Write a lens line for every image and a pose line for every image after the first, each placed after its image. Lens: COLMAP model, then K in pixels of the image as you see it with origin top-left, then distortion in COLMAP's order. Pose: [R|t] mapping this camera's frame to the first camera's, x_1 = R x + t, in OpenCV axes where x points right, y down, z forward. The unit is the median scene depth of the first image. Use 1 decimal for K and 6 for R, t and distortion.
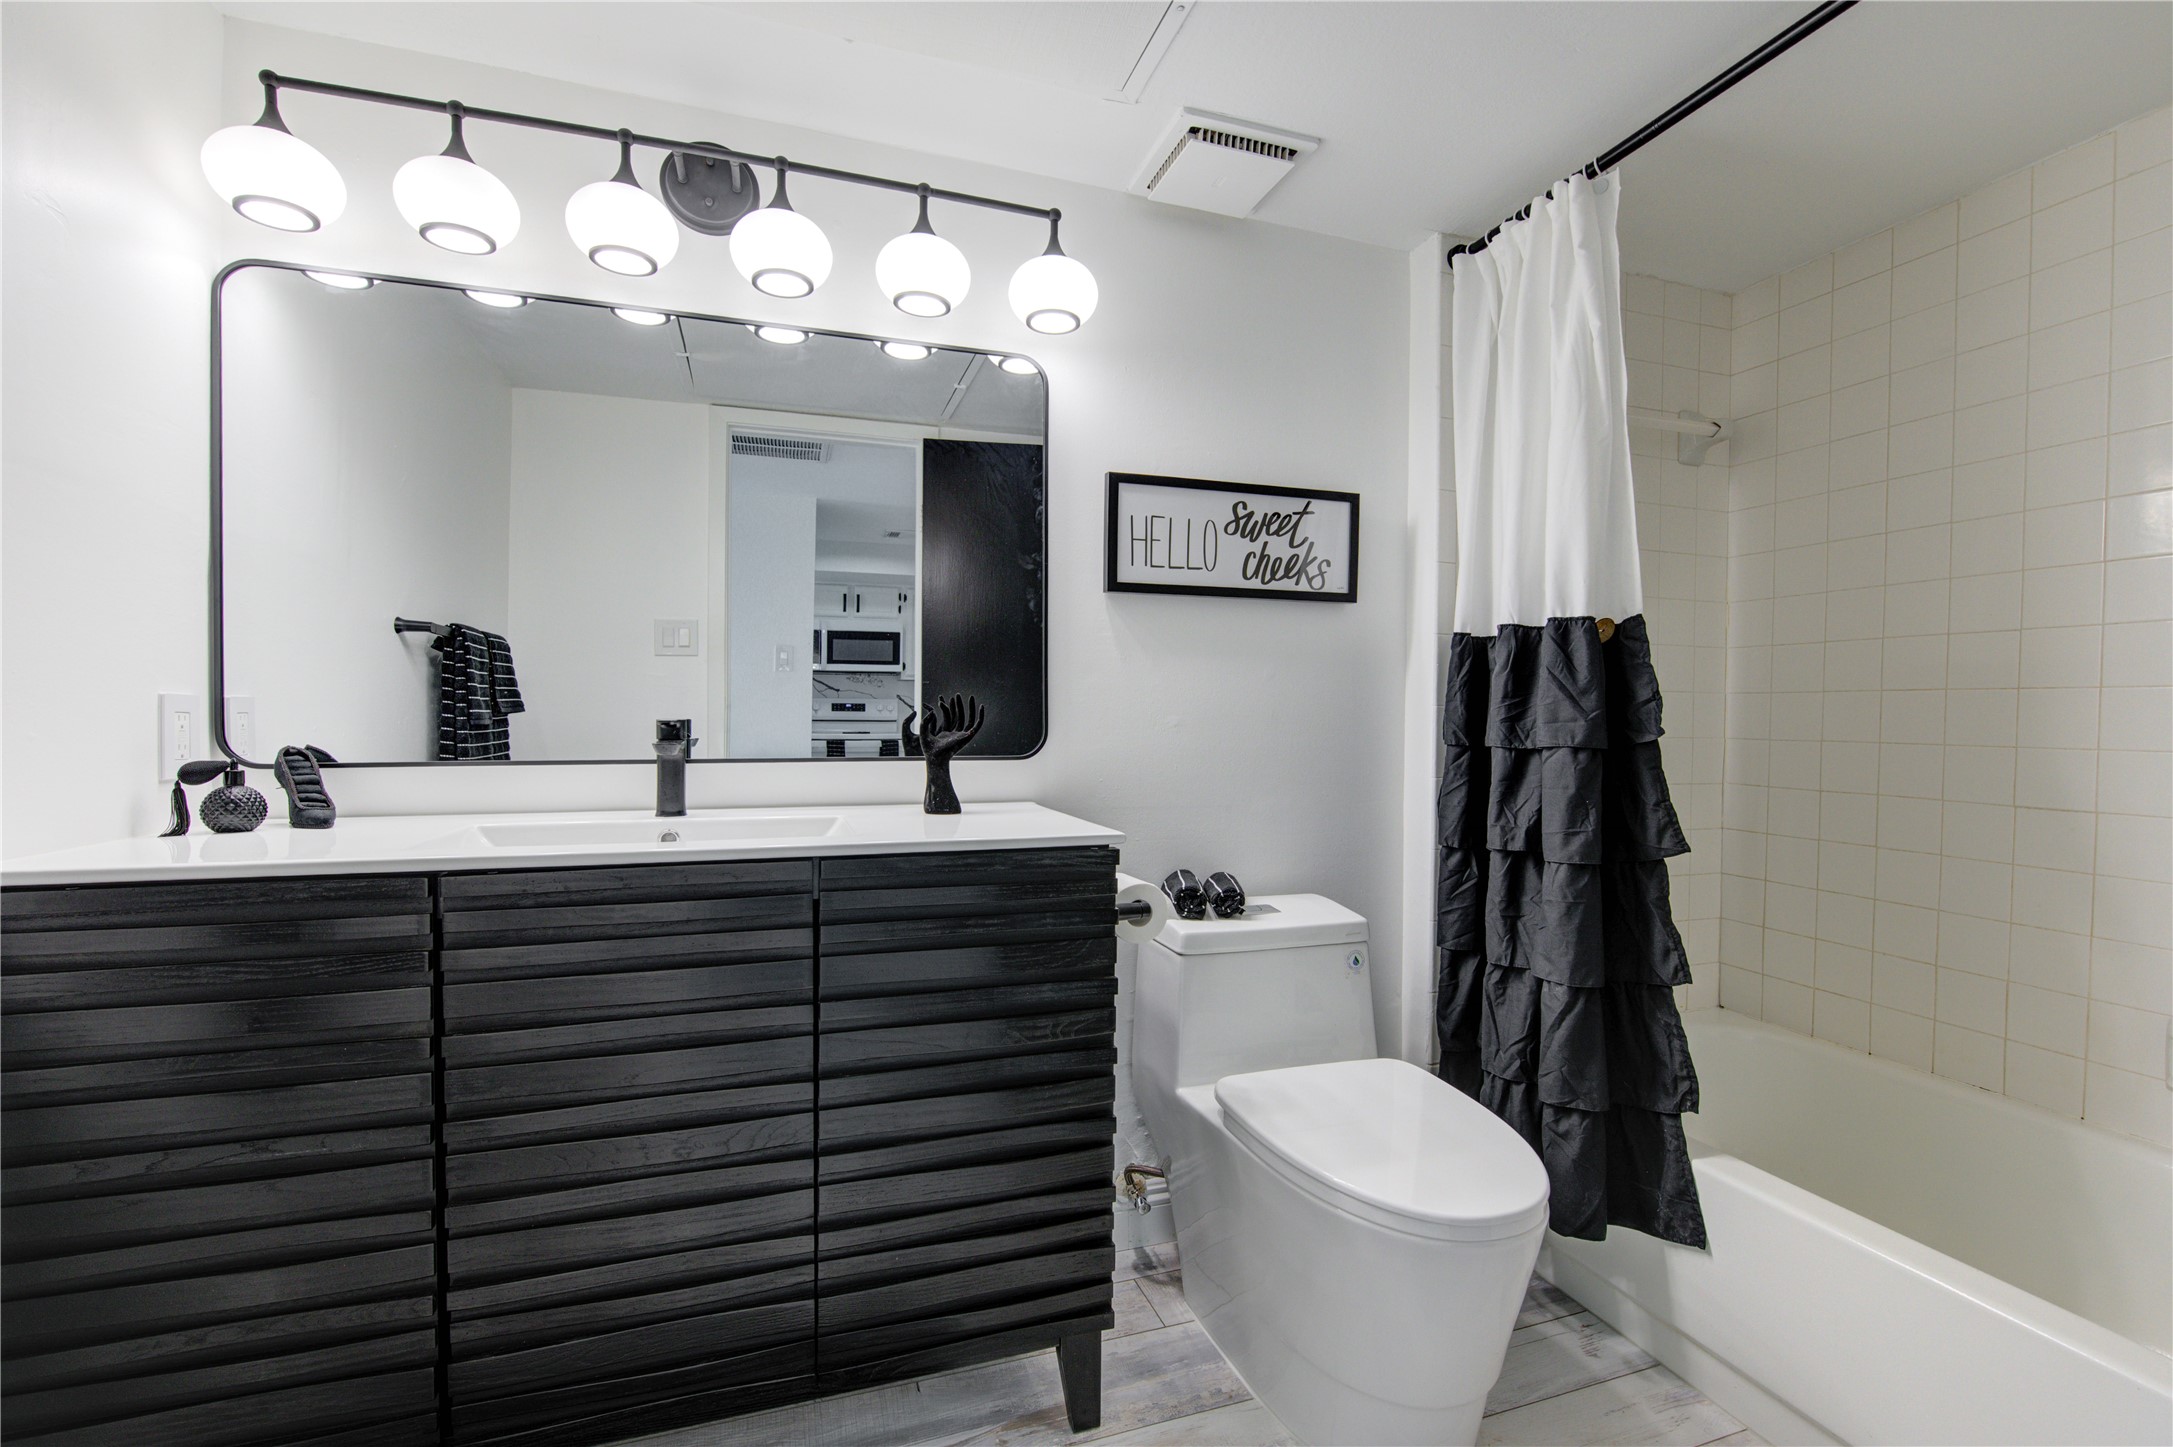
lens RADIAL K [[956.4, 0, 1097.7], [0, 956.4, 727.1], [0, 0, 1]] dist [-0.012283, 0.000192]
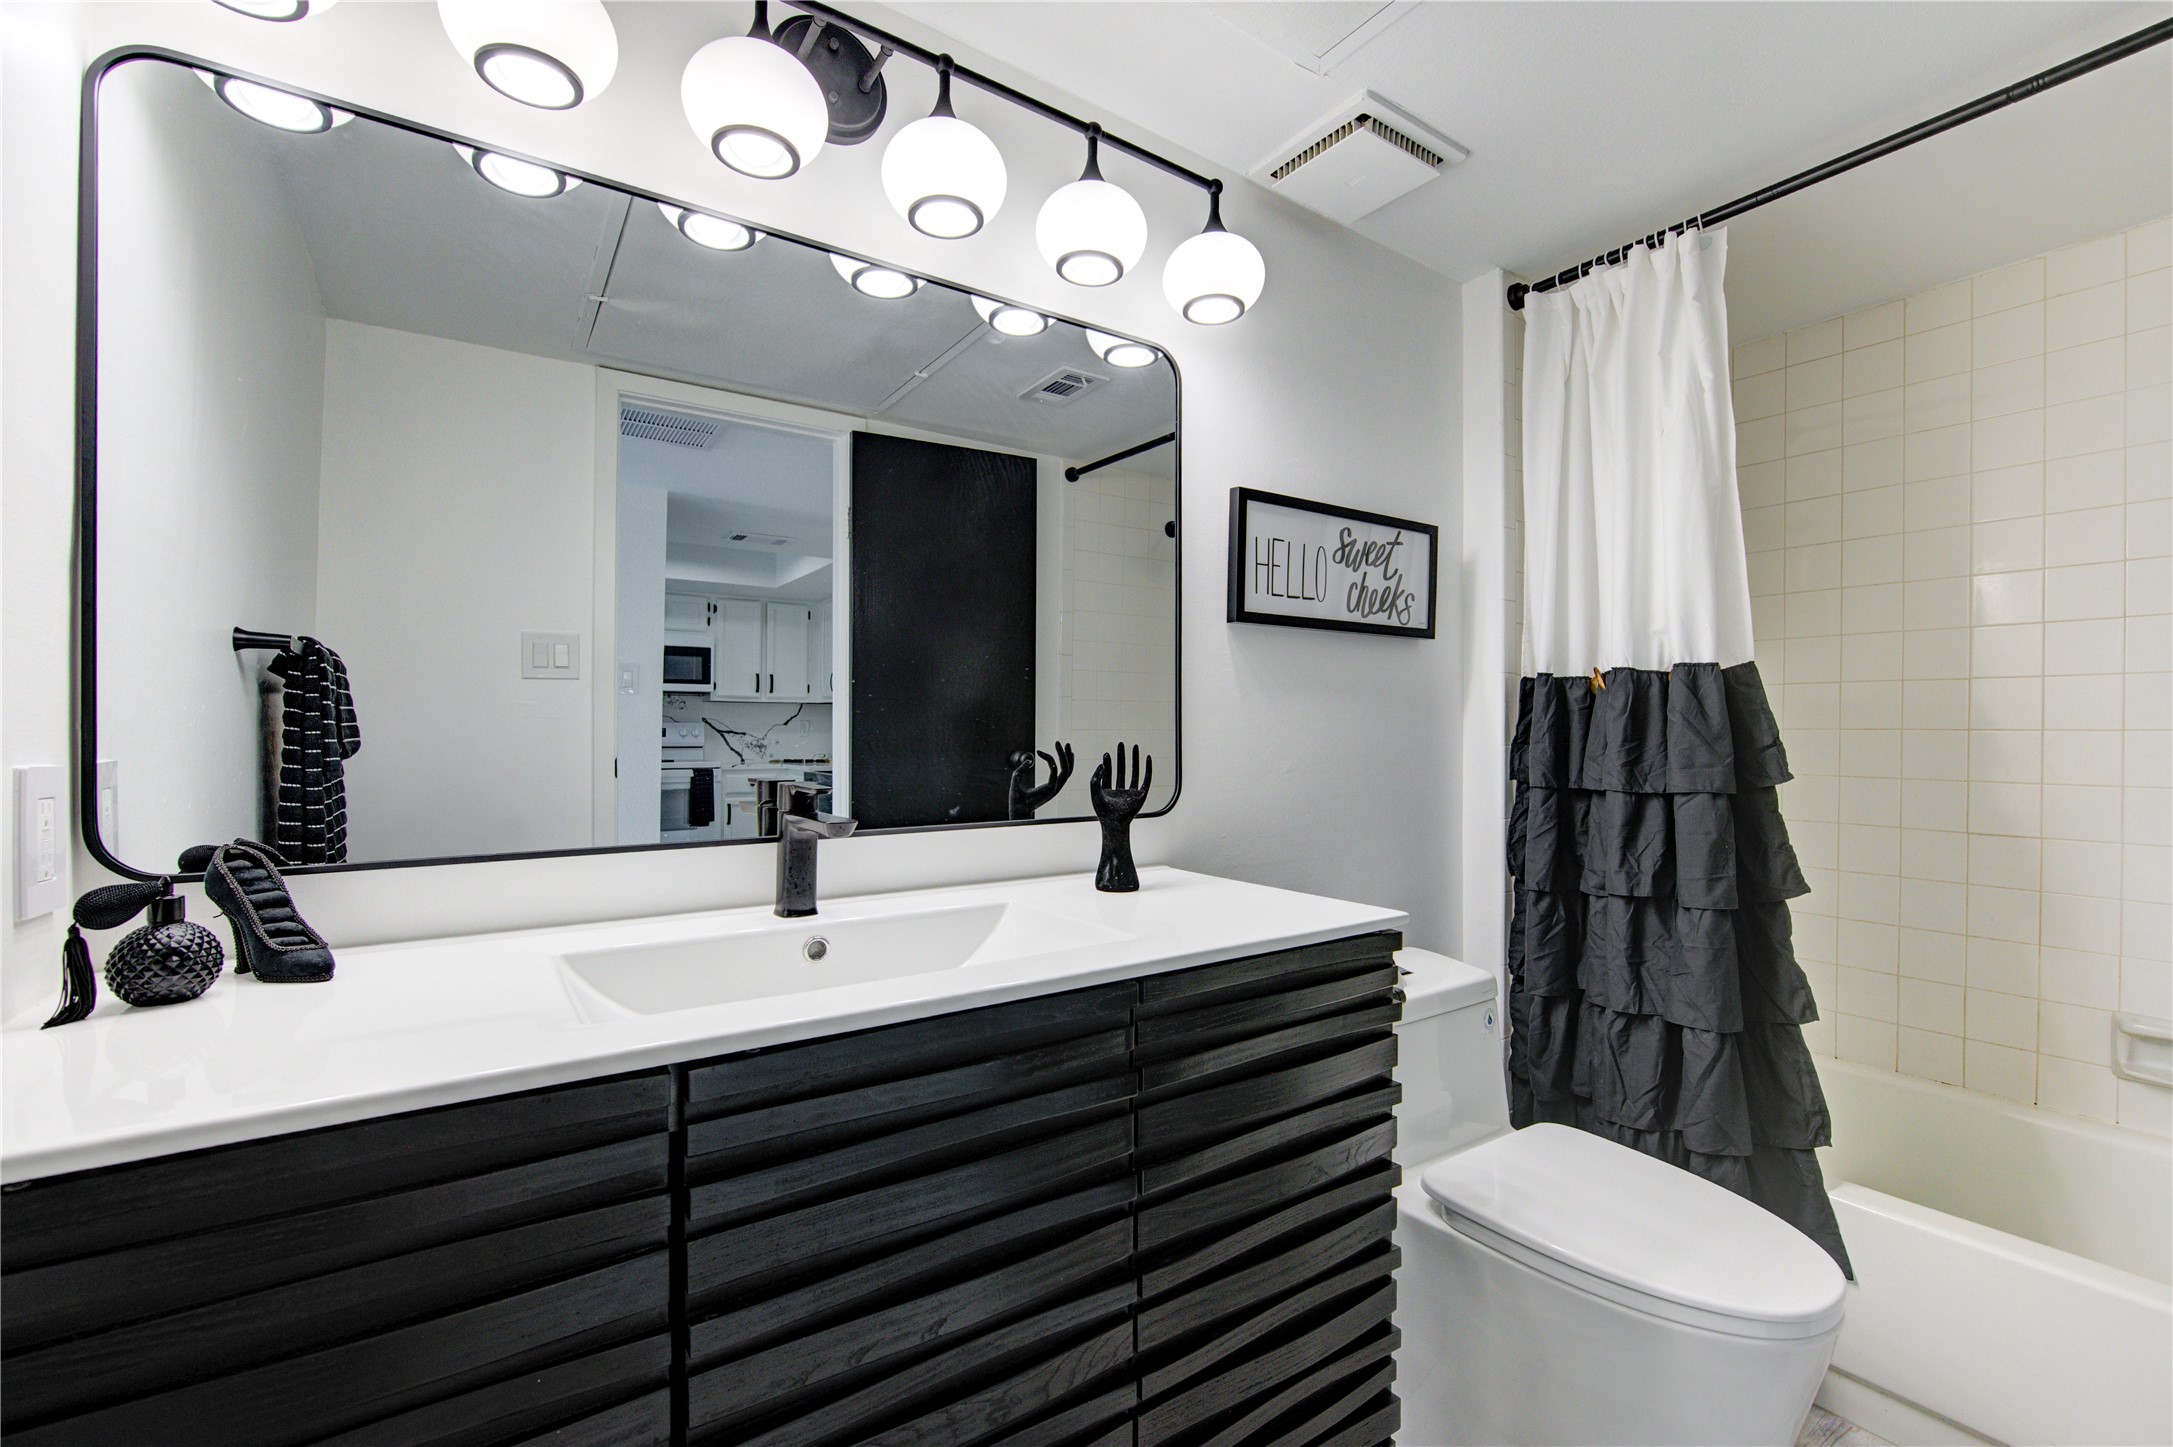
lens RADIAL K [[956.4, 0, 1097.7], [0, 956.4, 727.1], [0, 0, 1]] dist [-0.012283, 0.000192]
pose [[0.961635, -0.001169, 0.274328, -0.346759], [0.005731, 0.999858, -0.015830, -0.031002], [-0.274271, 0.016795, 0.961506, 0.185843]]
